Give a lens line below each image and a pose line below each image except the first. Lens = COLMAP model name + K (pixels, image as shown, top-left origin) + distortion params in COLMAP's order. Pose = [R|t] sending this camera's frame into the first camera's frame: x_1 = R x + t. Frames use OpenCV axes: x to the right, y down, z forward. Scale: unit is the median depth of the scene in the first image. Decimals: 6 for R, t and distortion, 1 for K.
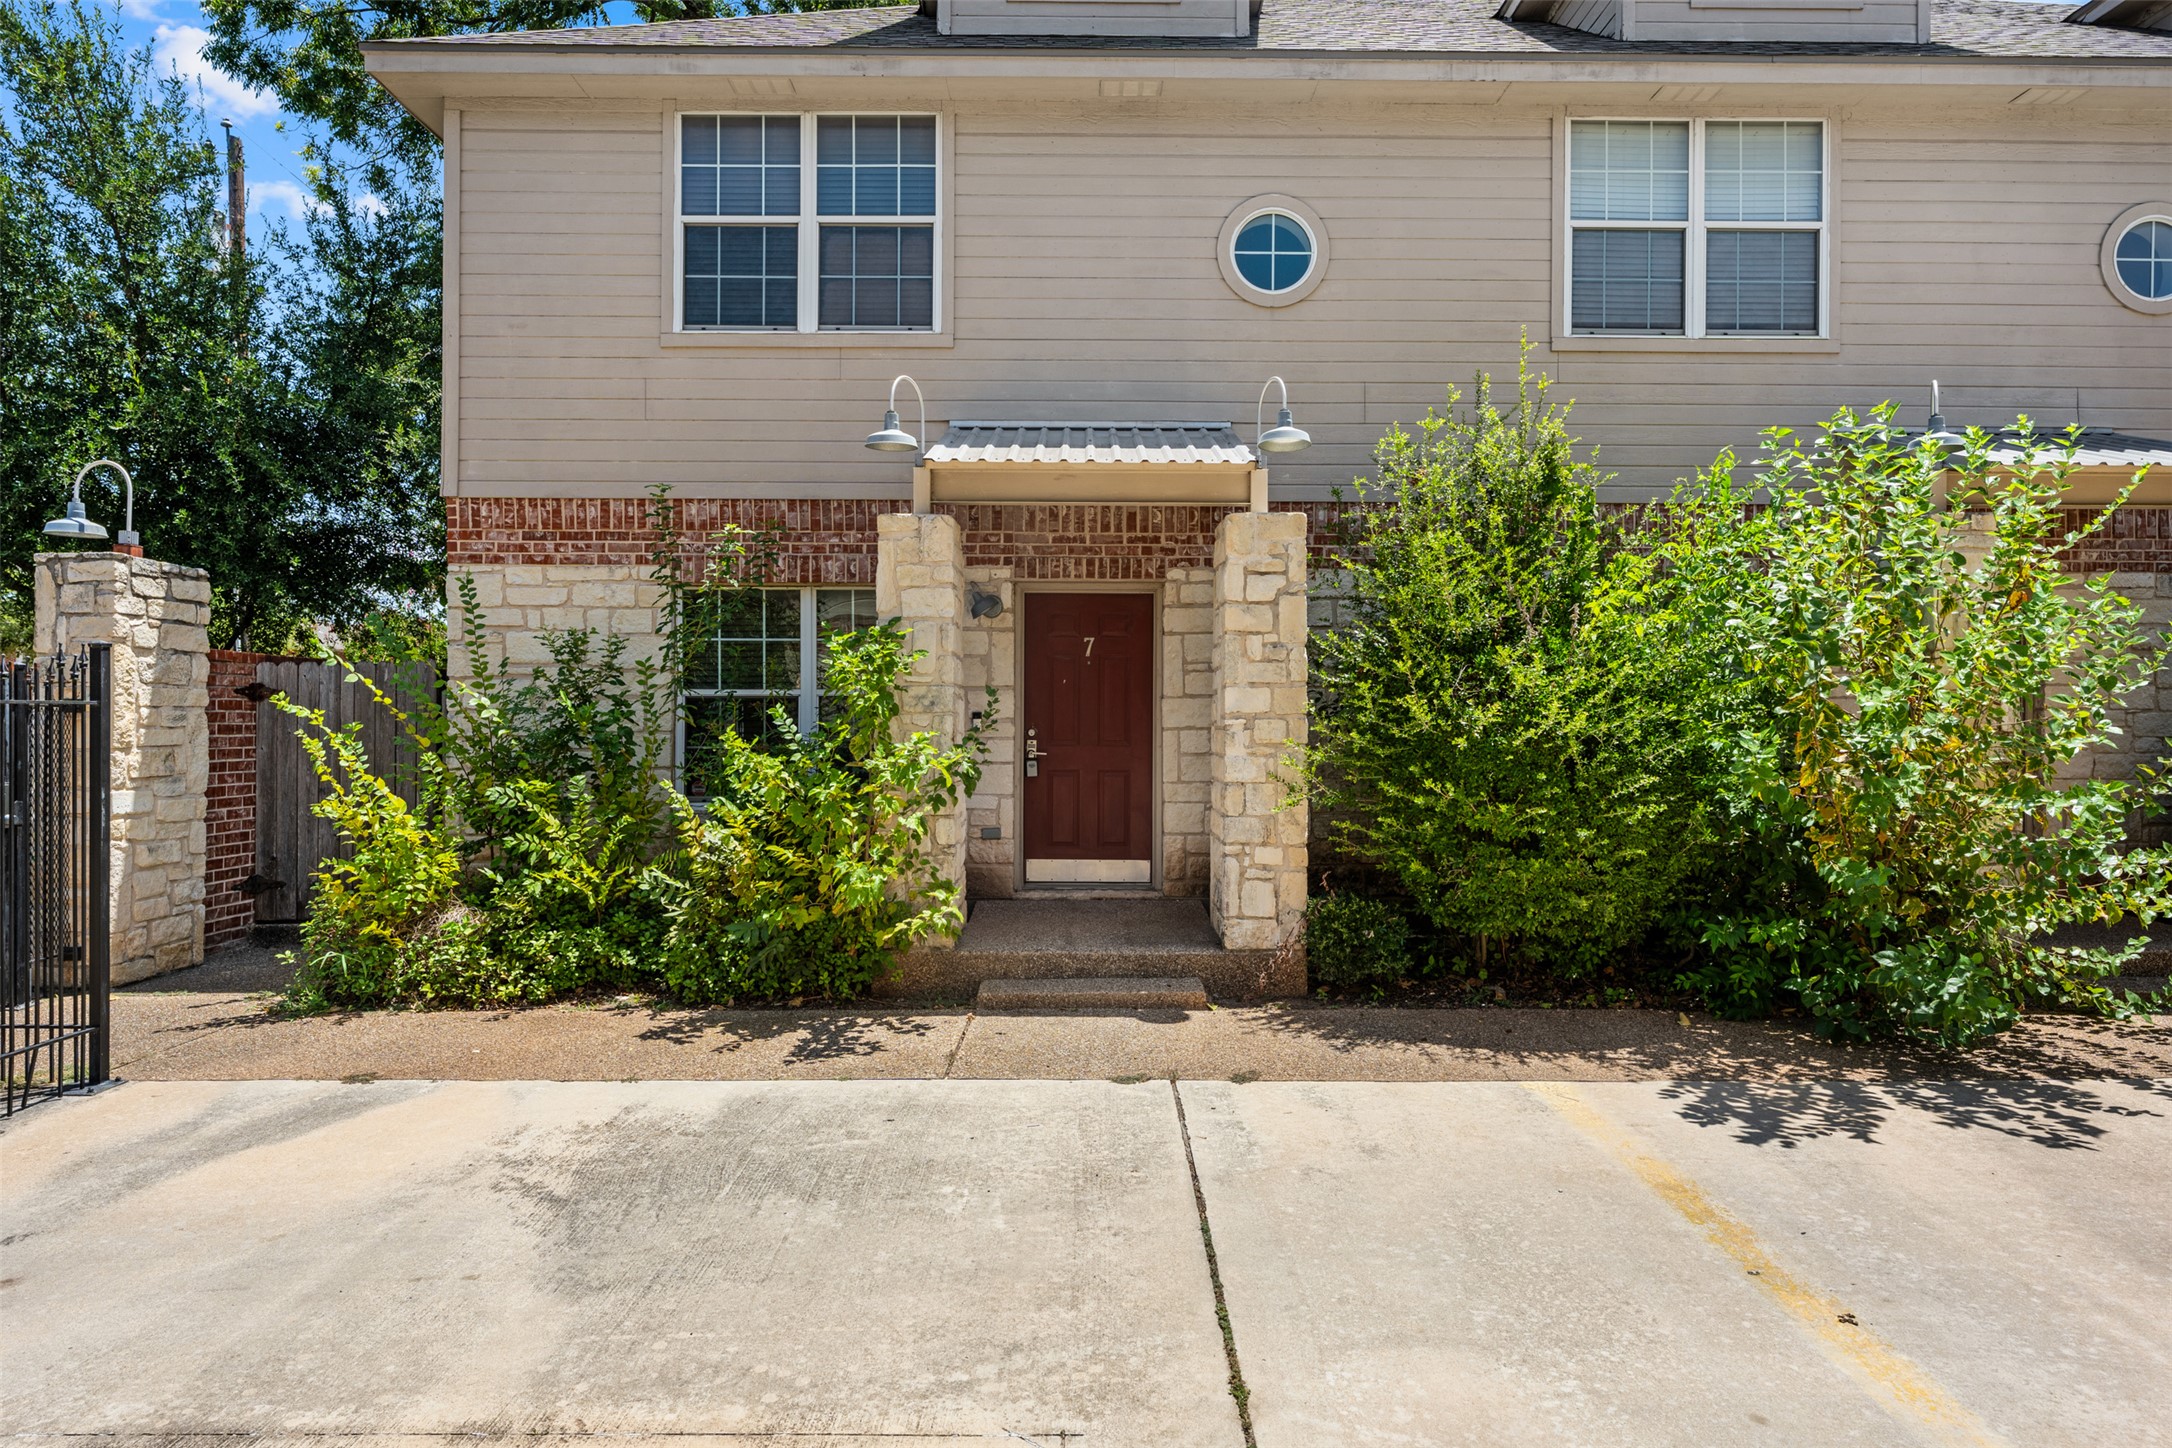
lens RADIAL K [[1237.7, 0, 1086.0], [0, 1237.7, 724.0], [0, 0, 1]] dist [-0.003345, -0.001079]
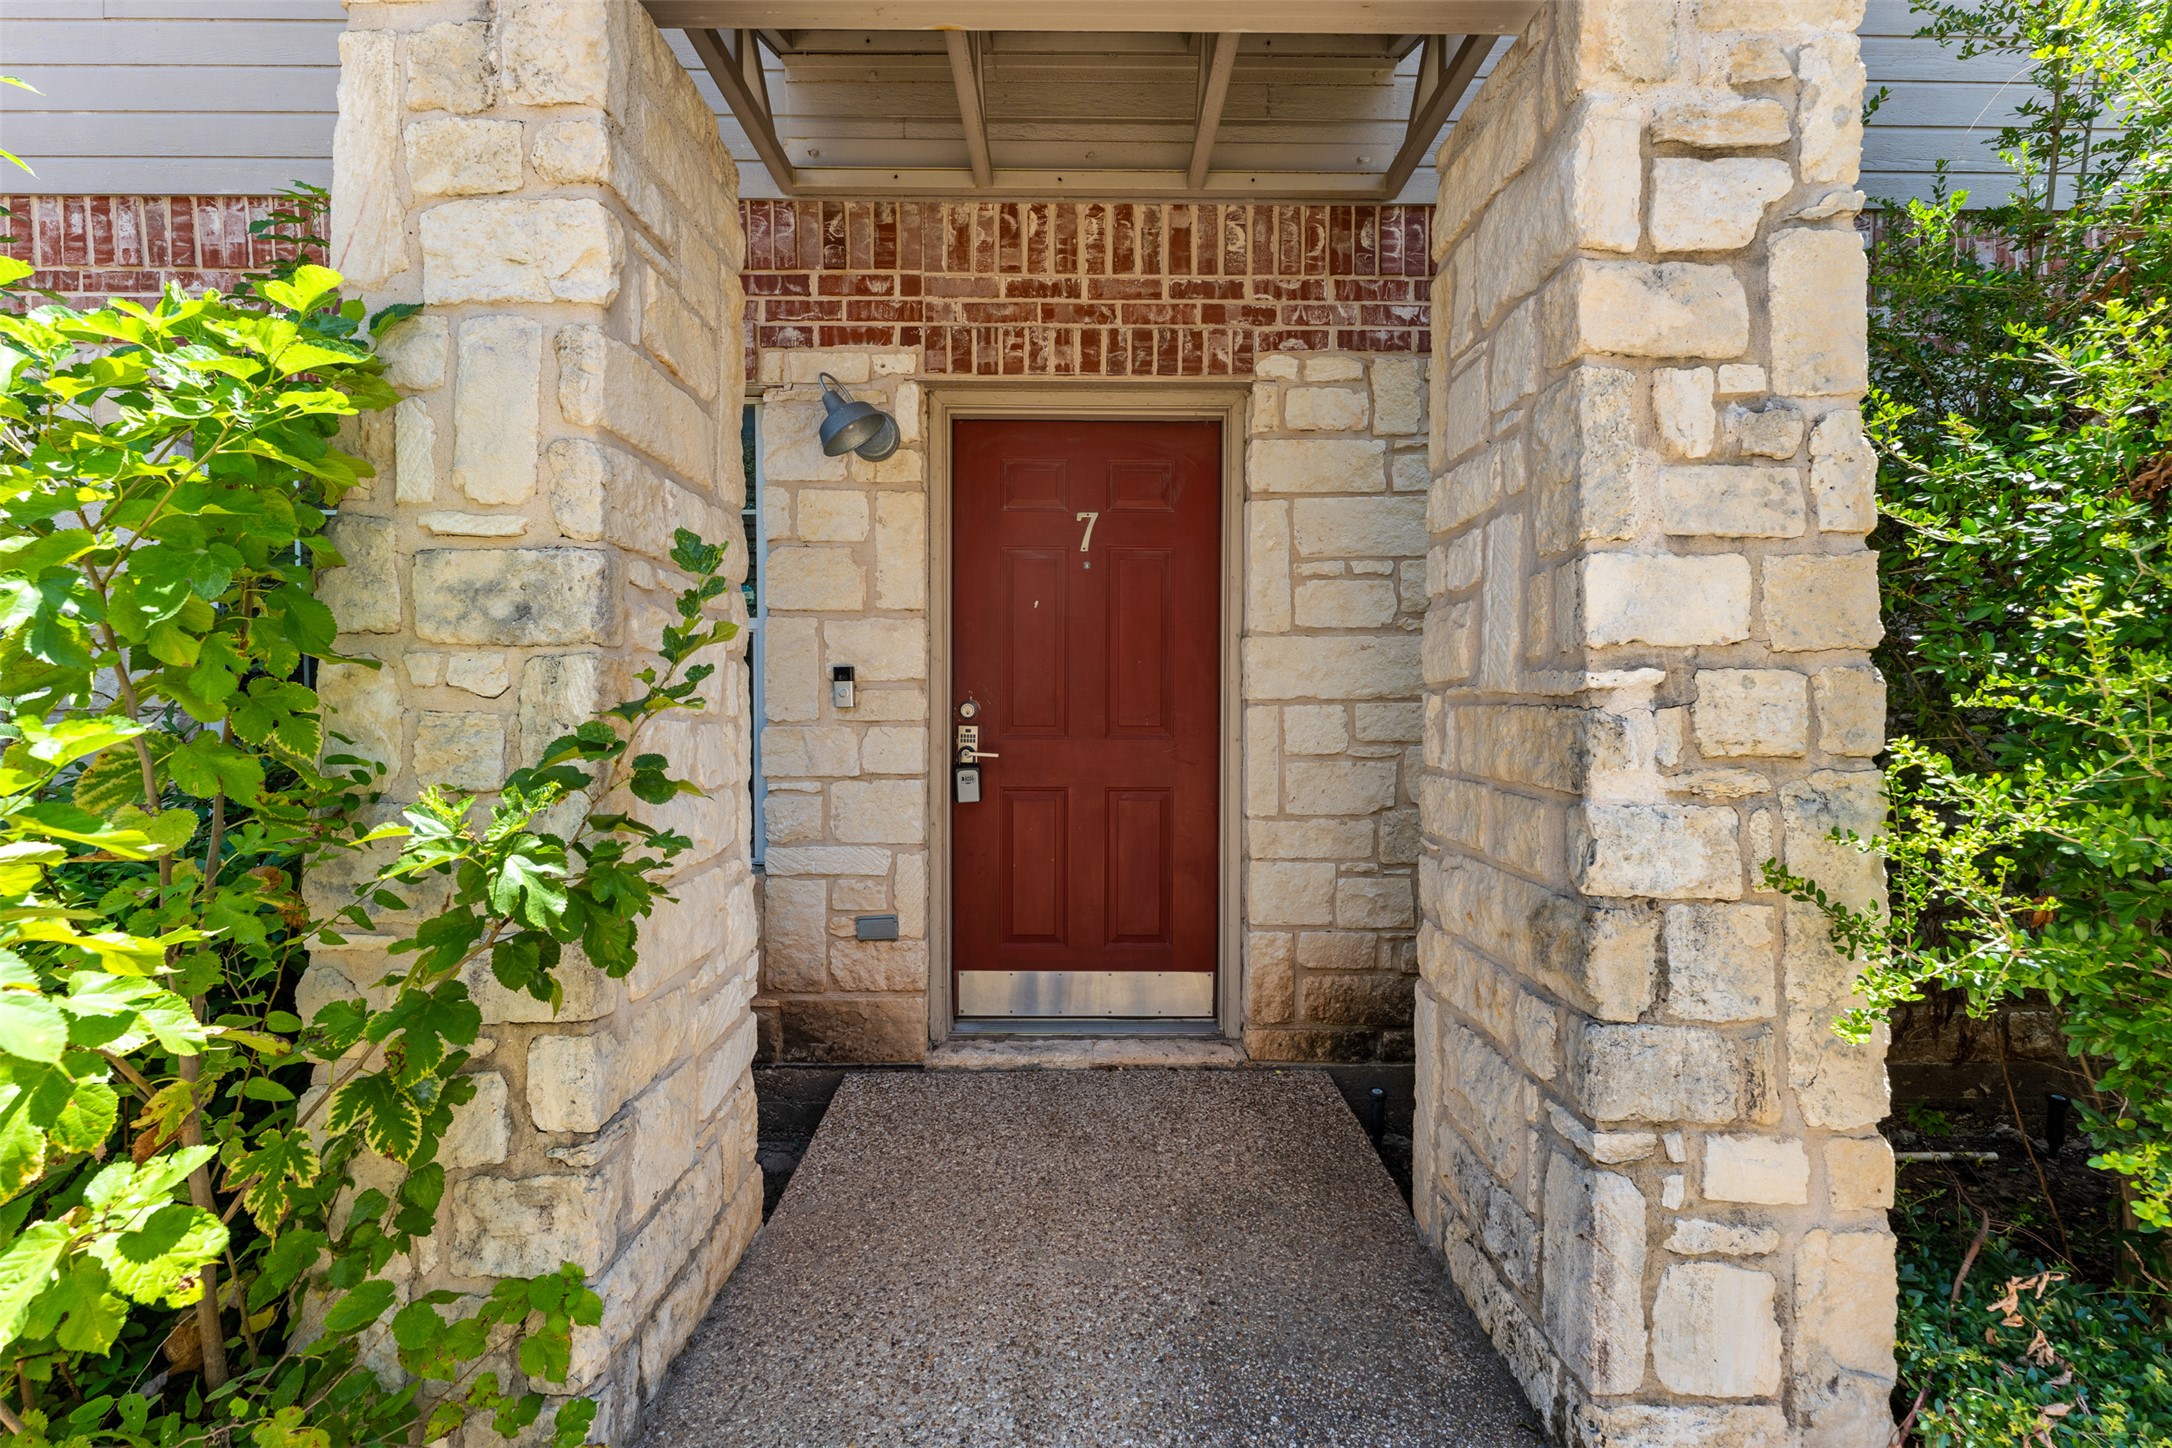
lens RADIAL K [[946.1, 0, 1086.0], [0, 946.1, 724.0], [0, 0, 1]] dist [-0.000055, 0.000039]
pose [[0.999972, -0.000874, 0.007385, -0.000726], [0.000665, 0.999600, 0.028266, 0.001926], [-0.007407, -0.028261, 0.999573, 0.646264]]
